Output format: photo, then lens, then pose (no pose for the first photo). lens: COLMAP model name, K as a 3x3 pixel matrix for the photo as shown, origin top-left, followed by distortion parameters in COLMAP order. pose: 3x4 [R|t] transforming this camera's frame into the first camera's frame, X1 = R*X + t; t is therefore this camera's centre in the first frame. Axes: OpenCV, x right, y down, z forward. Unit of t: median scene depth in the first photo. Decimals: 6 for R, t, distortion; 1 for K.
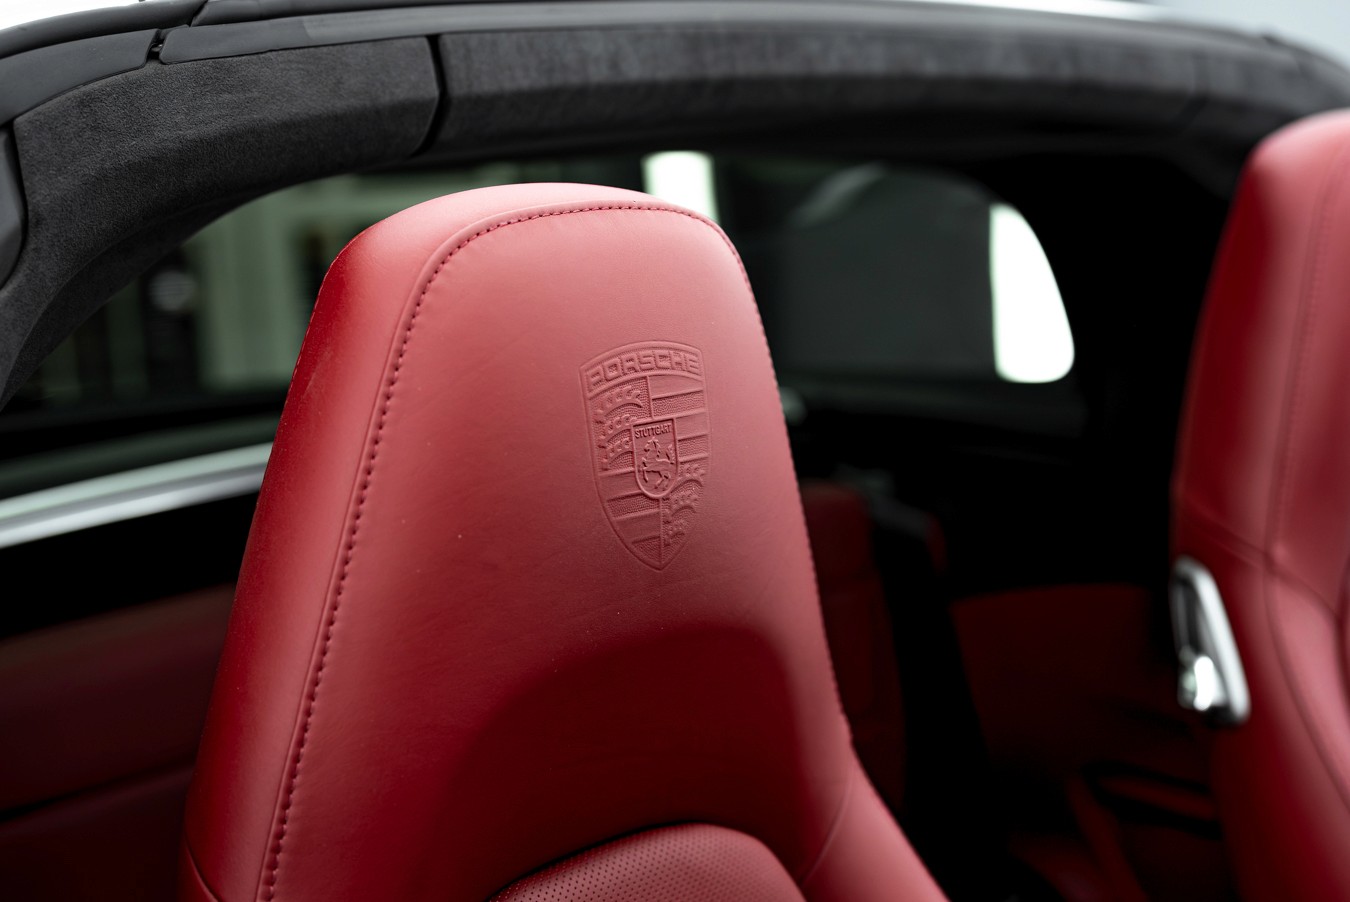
lens RADIAL K [[1957.7, 0, 680.4], [0, 1957.7, 453.4], [0, 0, 1]] dist [0.013145, 0.000000]
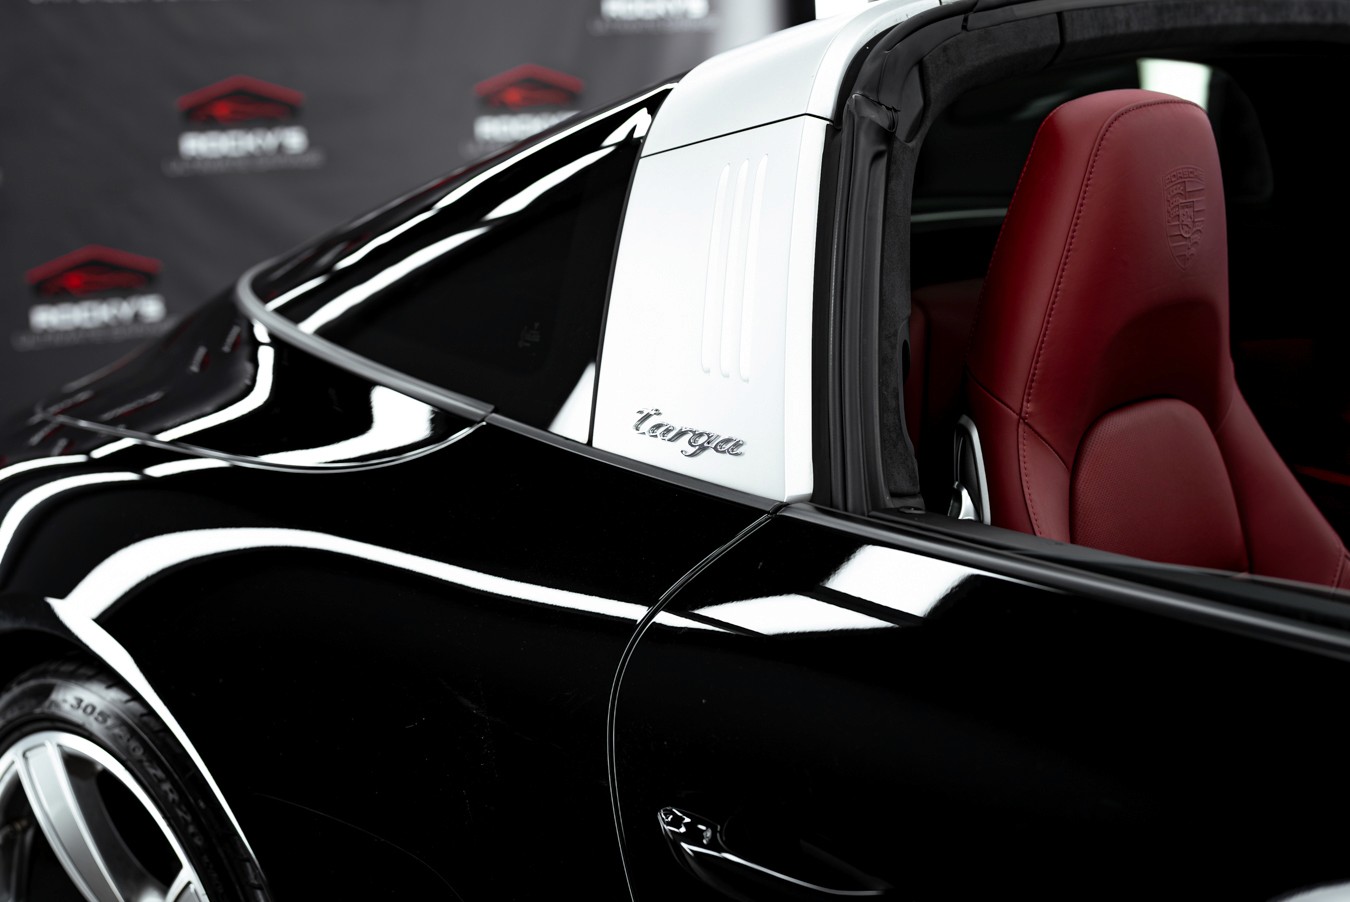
lens RADIAL K [[1957.7, 0, 669.6], [0, 1957.7, 446.8], [0, 0, 1]] dist [0.013145, 0.000000]
pose [[0.999371, 0.030030, -0.018887, -0.532608], [-0.028512, 0.996693, 0.076090, 0.104603], [0.021109, -0.075503, 0.996922, -1.199140]]
